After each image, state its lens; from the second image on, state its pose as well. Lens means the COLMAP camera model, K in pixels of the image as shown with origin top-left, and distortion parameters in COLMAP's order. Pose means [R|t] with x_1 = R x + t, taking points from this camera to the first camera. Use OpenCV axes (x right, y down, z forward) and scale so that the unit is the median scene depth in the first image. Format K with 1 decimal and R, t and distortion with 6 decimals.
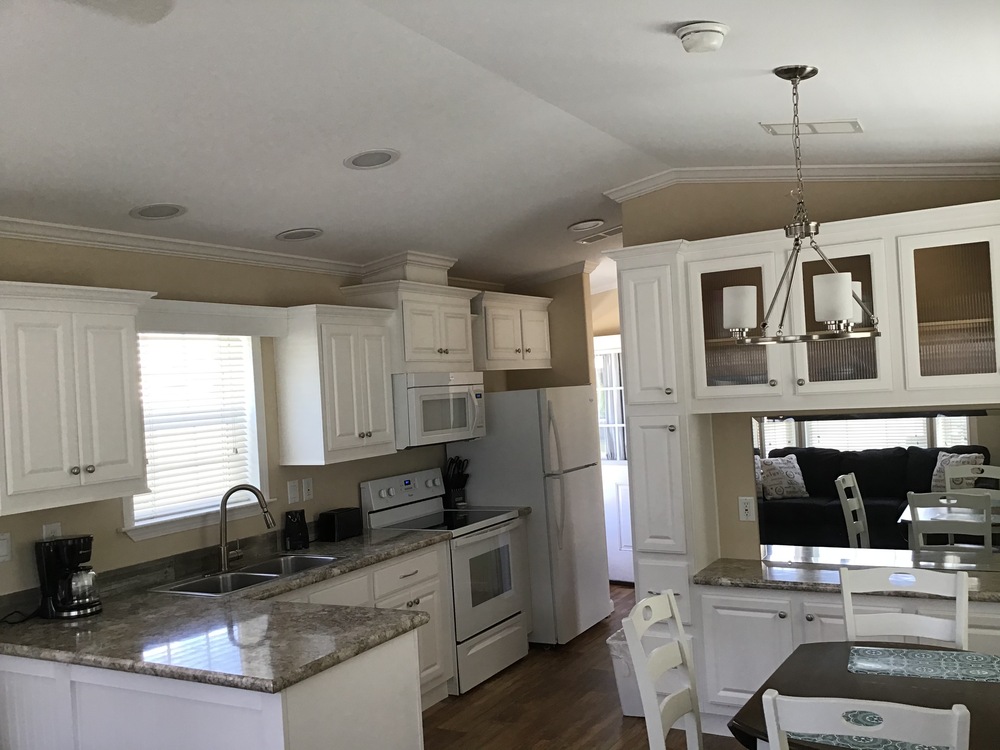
lens RADIAL K [[901.5, 0, 500.0], [0, 901.5, 375.0], [0, 0, 1]] dist [0.096772, -0.181118]
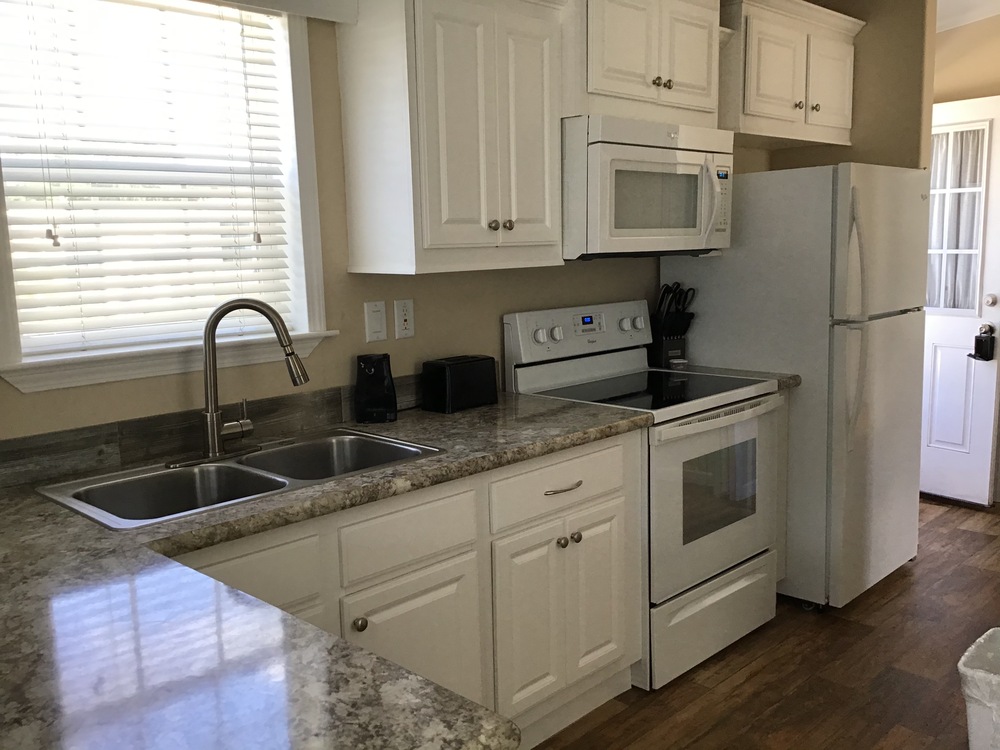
lens RADIAL K [[901.5, 0, 500.0], [0, 901.5, 375.0], [0, 0, 1]] dist [0.096772, -0.181118]
pose [[0.966696, 0.076388, -0.244263, -0.010788], [-0.033182, 0.983771, 0.176332, 0.055703], [0.253768, -0.162355, 0.953542, 0.444359]]
